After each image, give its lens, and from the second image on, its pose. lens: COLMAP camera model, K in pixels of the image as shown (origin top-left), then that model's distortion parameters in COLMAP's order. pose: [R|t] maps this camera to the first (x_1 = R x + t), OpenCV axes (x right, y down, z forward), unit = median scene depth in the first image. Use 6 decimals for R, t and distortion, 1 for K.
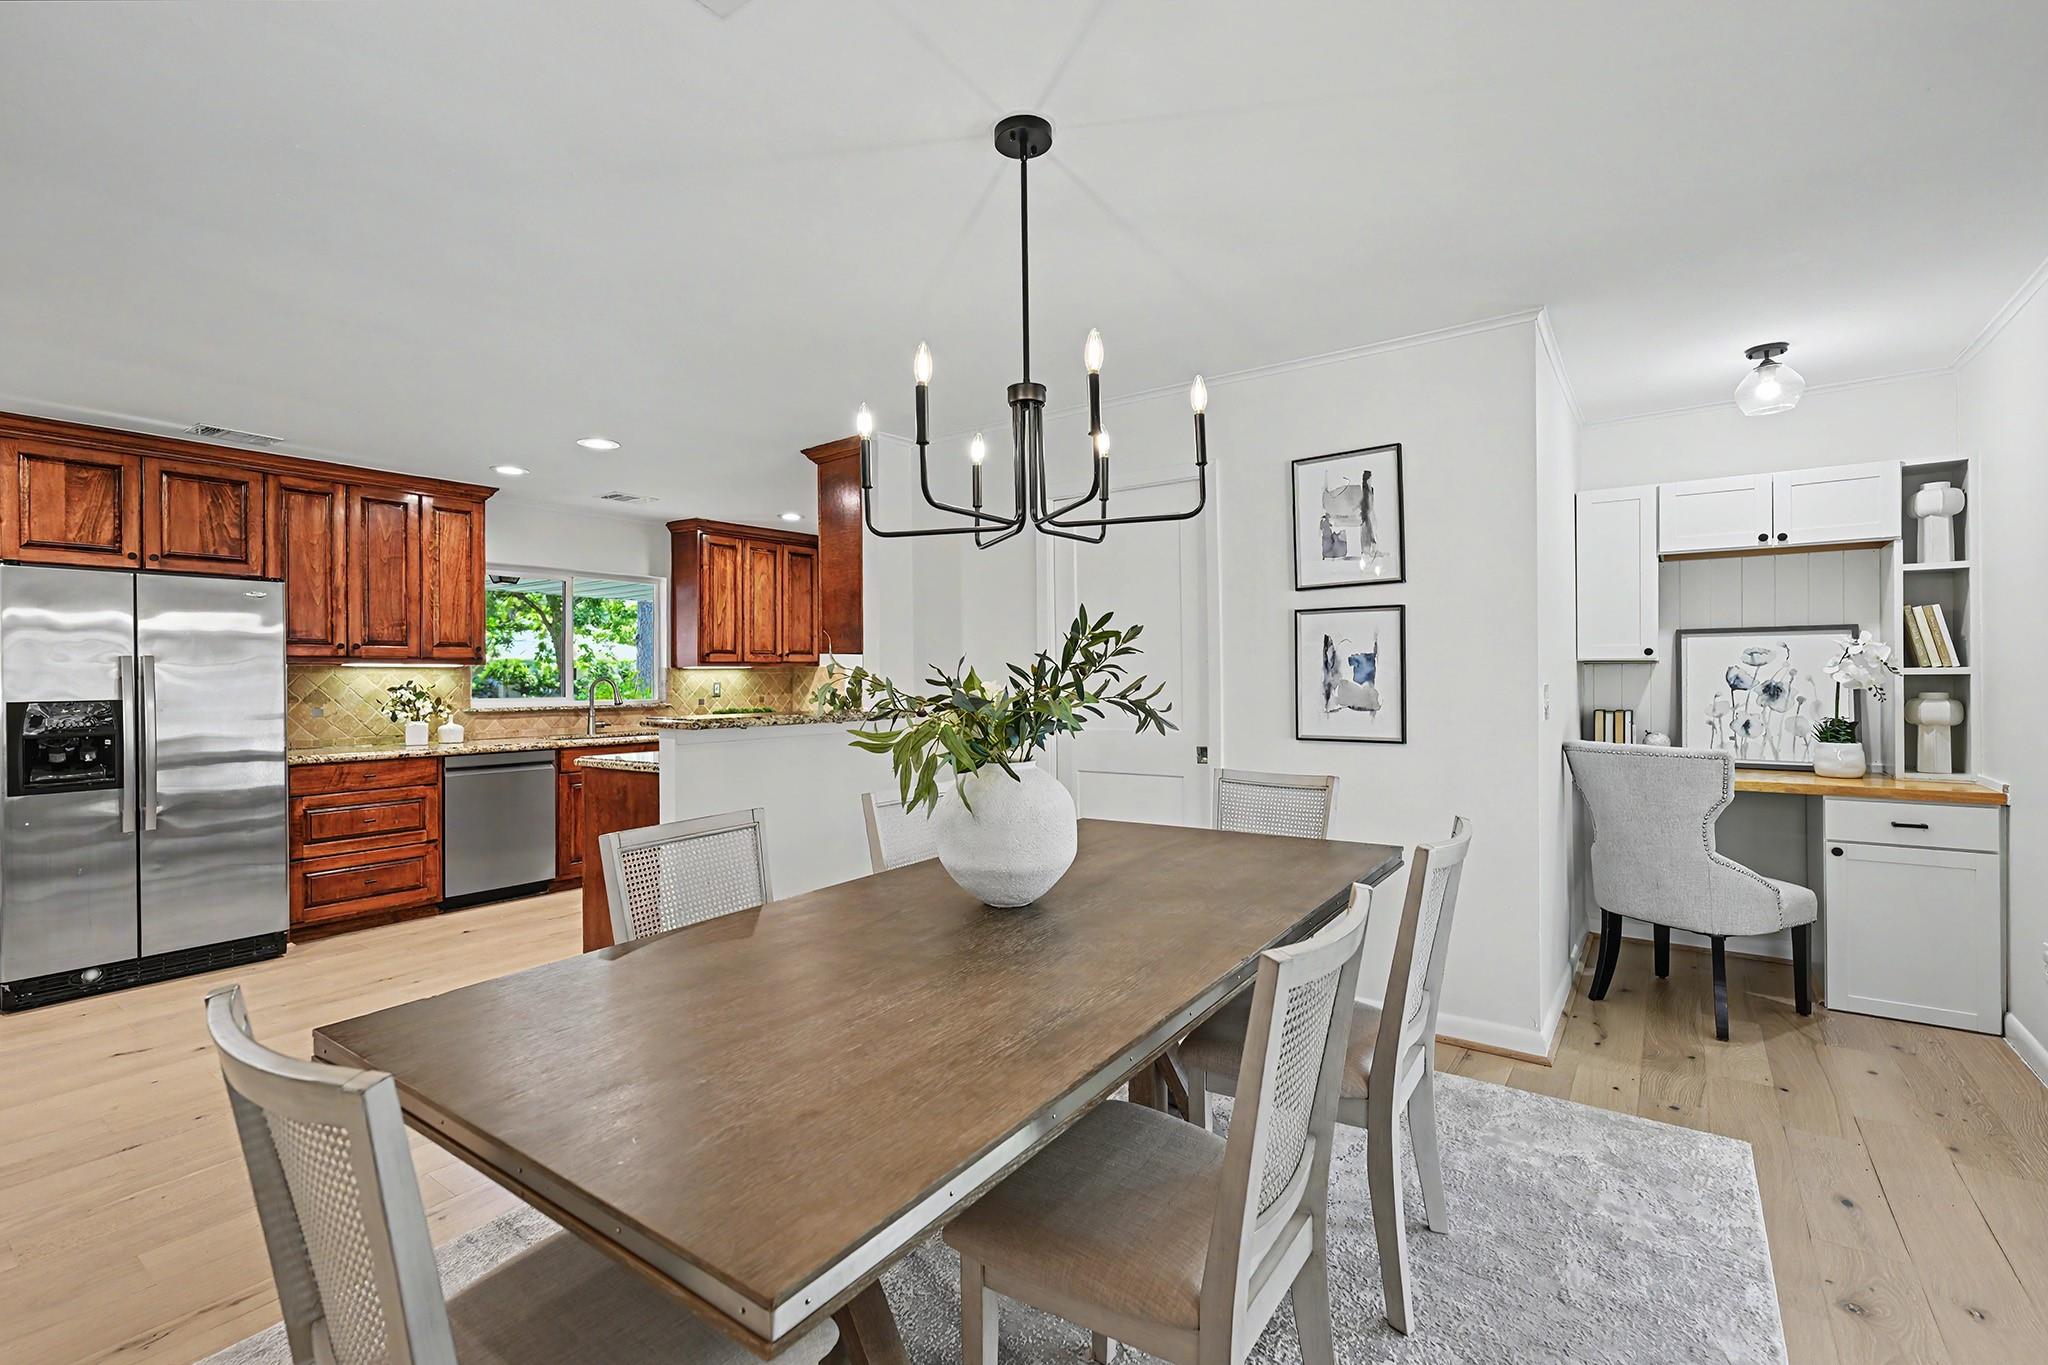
lens RADIAL K [[916.8, 0, 1014.7], [0, 916.8, 674.7], [0, 0, 1]] dist [-0.000199, 0.000174]
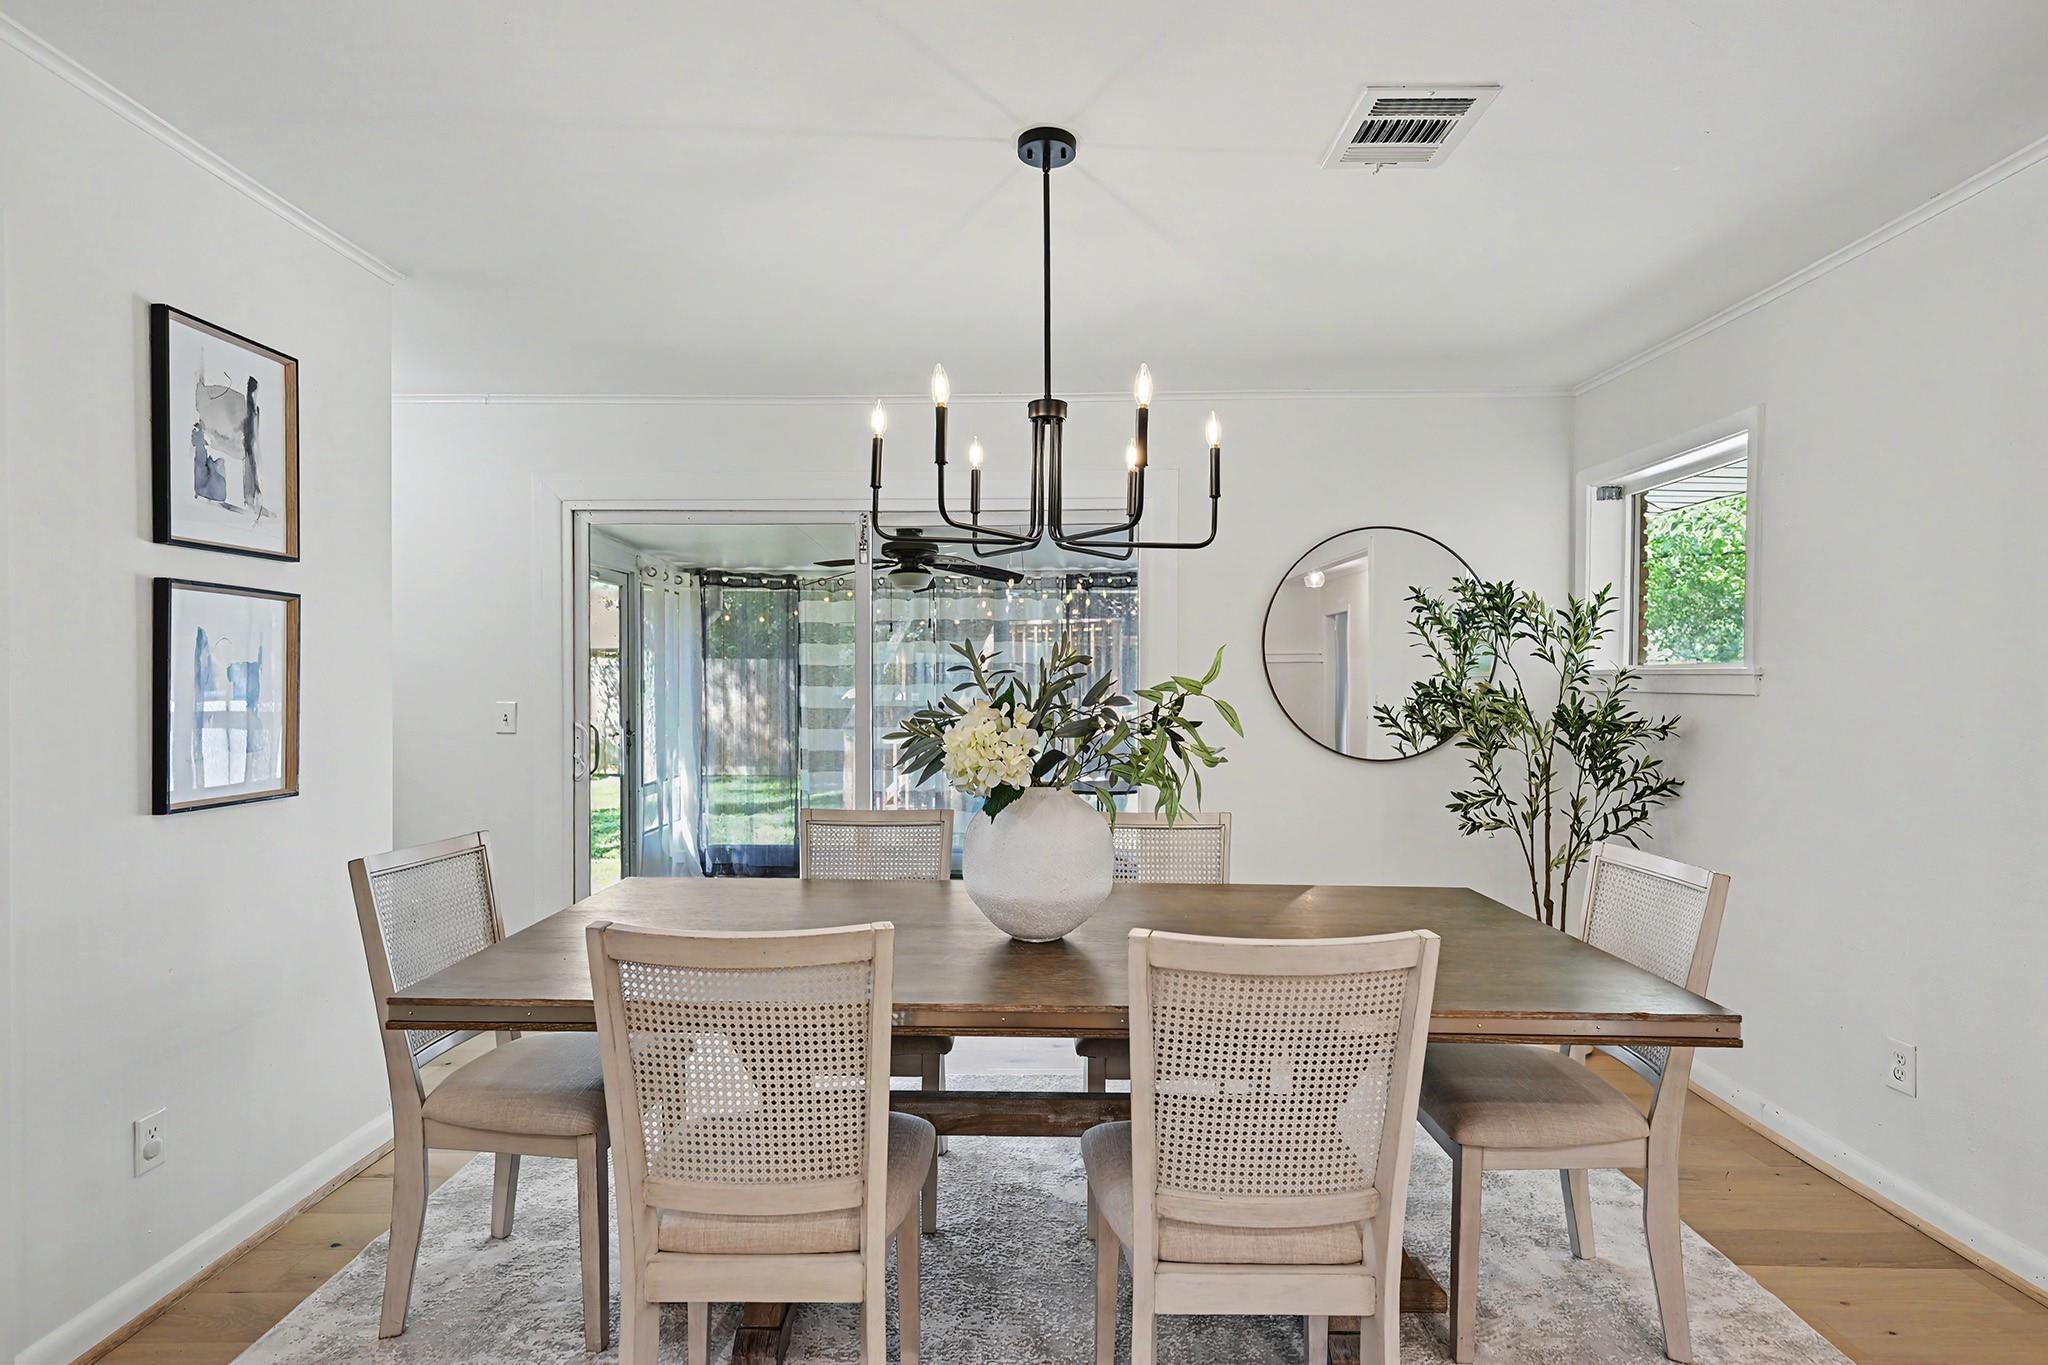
lens RADIAL K [[1095.2, 0, 1036.6], [0, 1095.2, 686.9], [0, 0, 1]] dist [0.002581, 0.001275]
pose [[-0.574223, 0.008516, 0.818654, -0.426737], [0.005693, 0.999963, -0.006409, 0.001553], [-0.818679, 0.000980, -0.574251, 0.760367]]
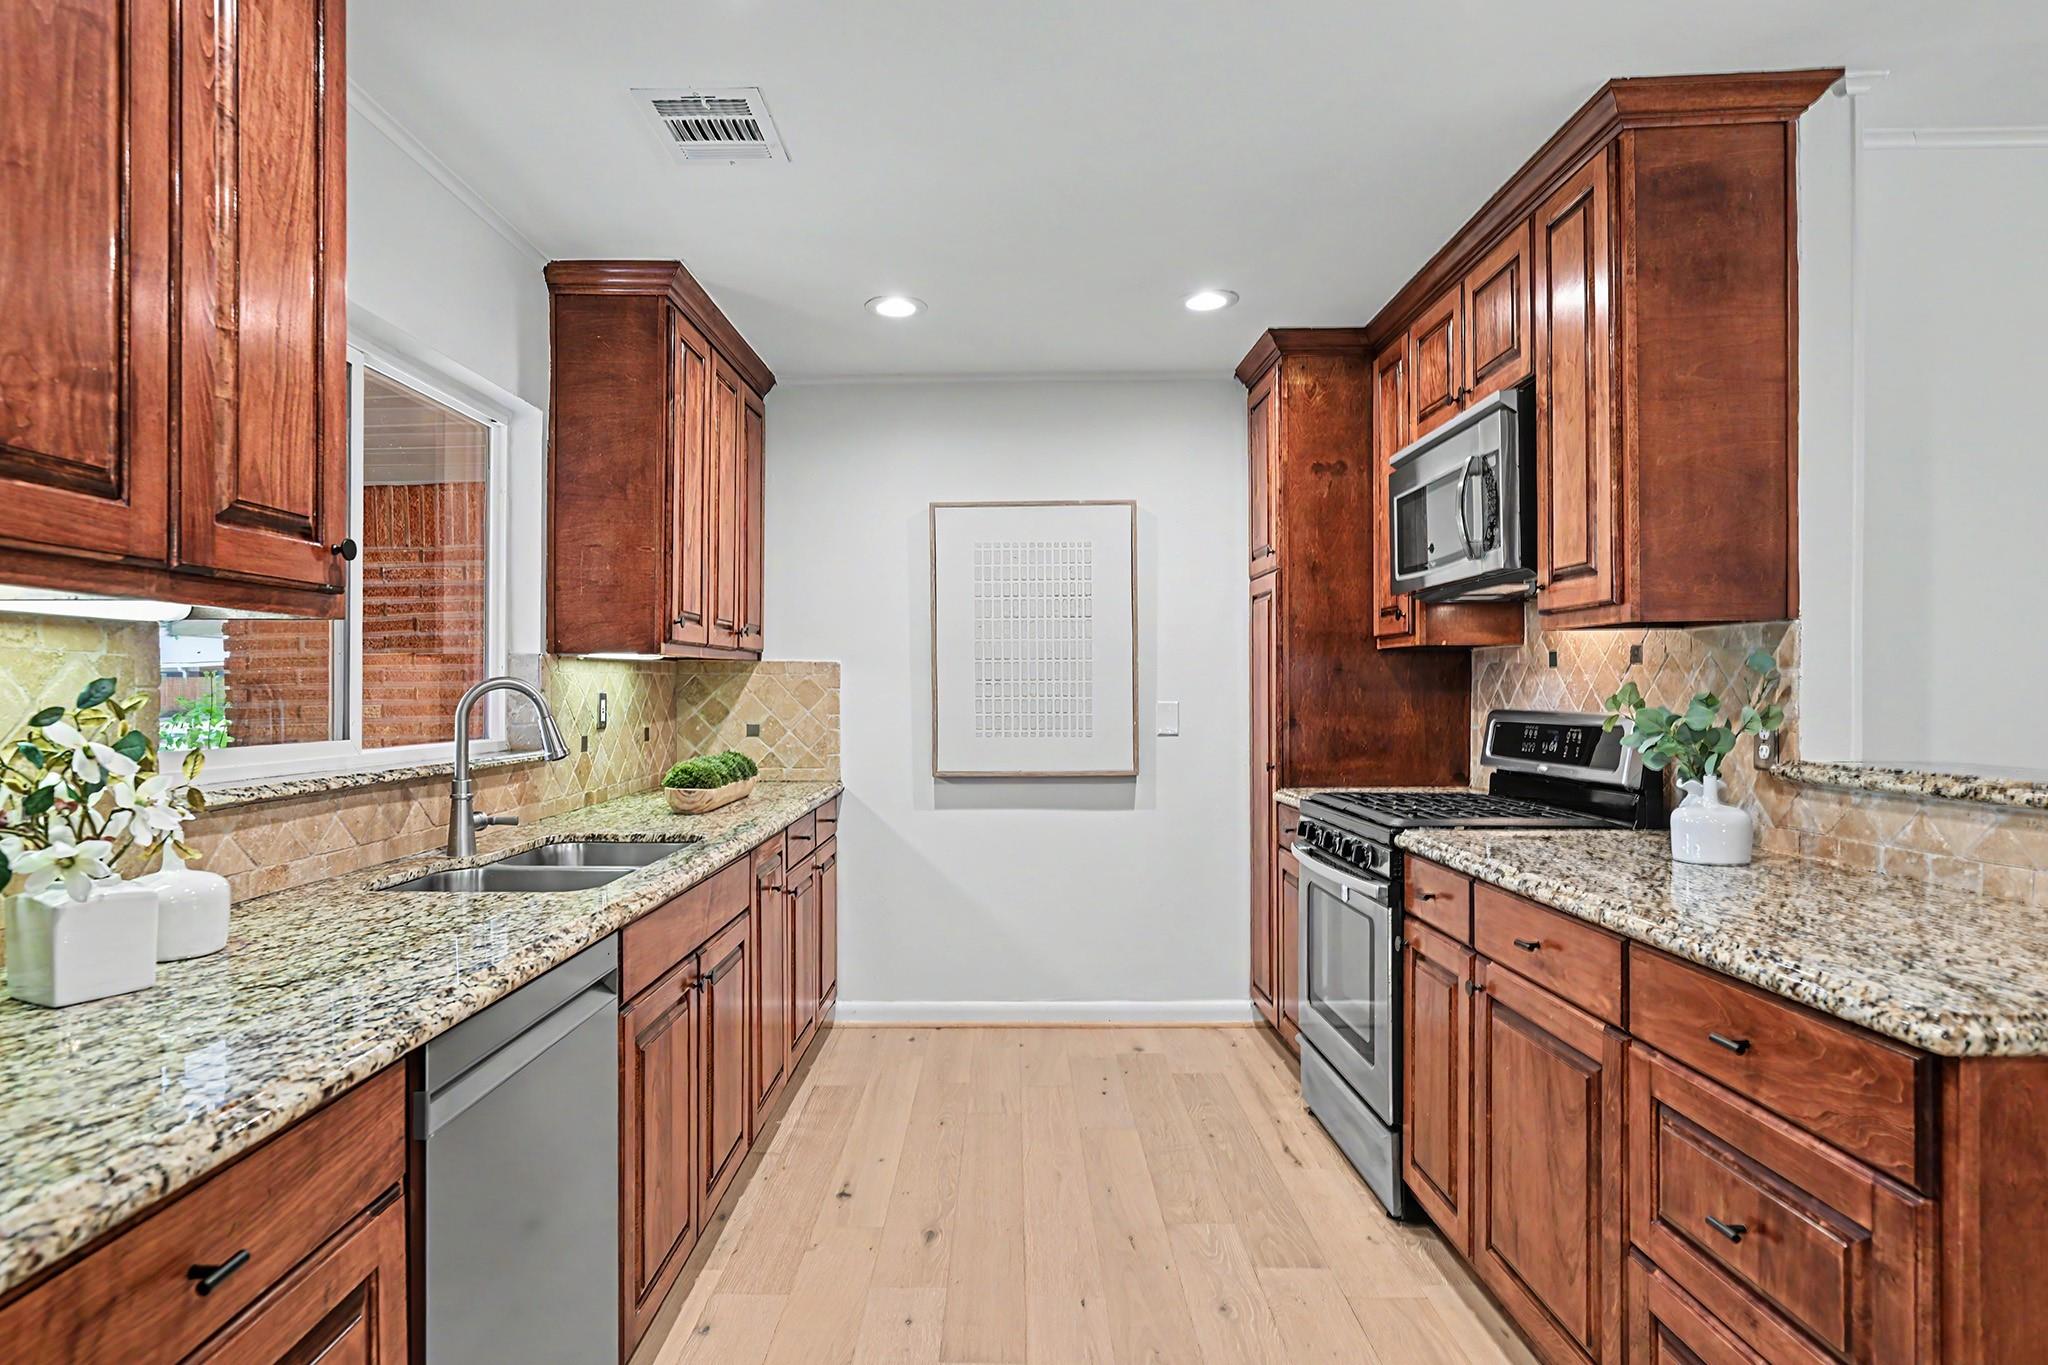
lens RADIAL K [[1095.2, 0, 970.2], [0, 1095.2, 684.1], [0, 0, 1]] dist [0.002581, 0.001275]
pose [[0.827468, 0.008388, 0.561450, -0.769629], [-0.005811, 0.999963, -0.006376, 0.008216], [-0.561482, 0.002014, 0.827486, 0.849912]]
